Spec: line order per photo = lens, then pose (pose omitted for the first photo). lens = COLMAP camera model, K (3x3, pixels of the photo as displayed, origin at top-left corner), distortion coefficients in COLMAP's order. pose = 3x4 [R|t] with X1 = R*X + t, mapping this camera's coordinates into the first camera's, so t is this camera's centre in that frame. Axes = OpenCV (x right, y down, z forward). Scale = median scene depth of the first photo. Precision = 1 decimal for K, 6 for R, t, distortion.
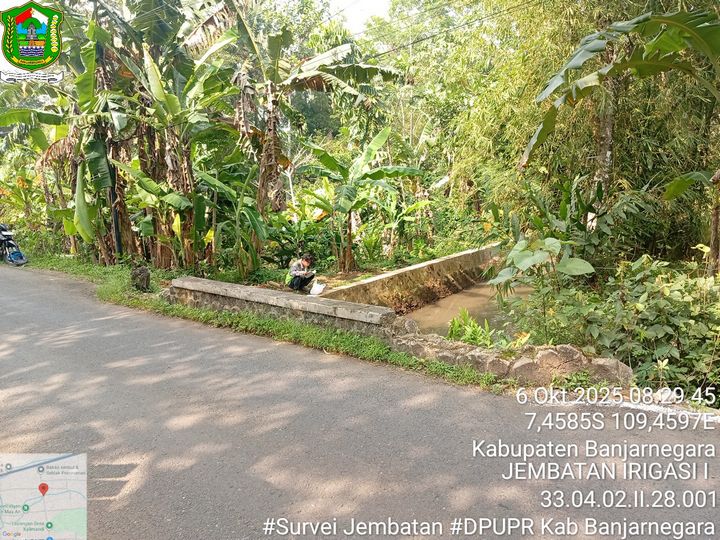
lens RADIAL K [[556.2, 0, 357.4], [0, 556.2, 268.4], [0, 0, 1]] dist [0.087047, -0.173249]
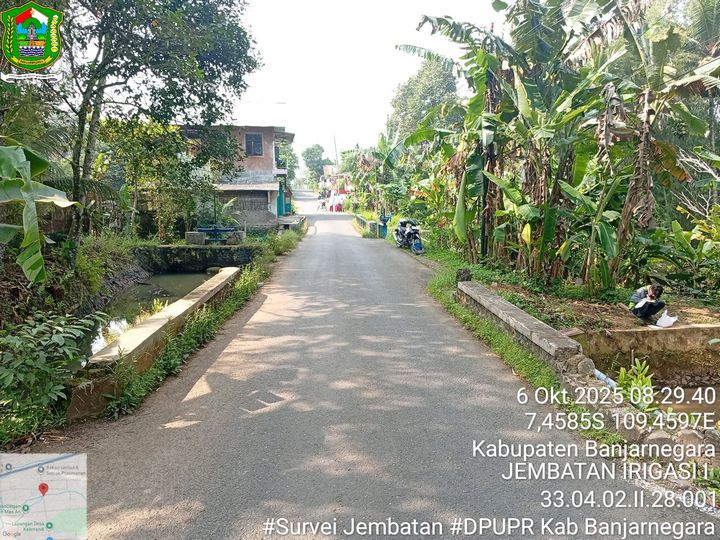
lens RADIAL K [[555.1, 0, 360.0], [0, 555.1, 270.0], [0, 0, 1]] dist [0.103016, -0.209813]
pose [[0.727854, 0.137462, -0.671813, 0.160551], [-0.140996, 0.988769, 0.049558, -0.018333], [0.671080, 0.058652, 0.739062, 0.014690]]
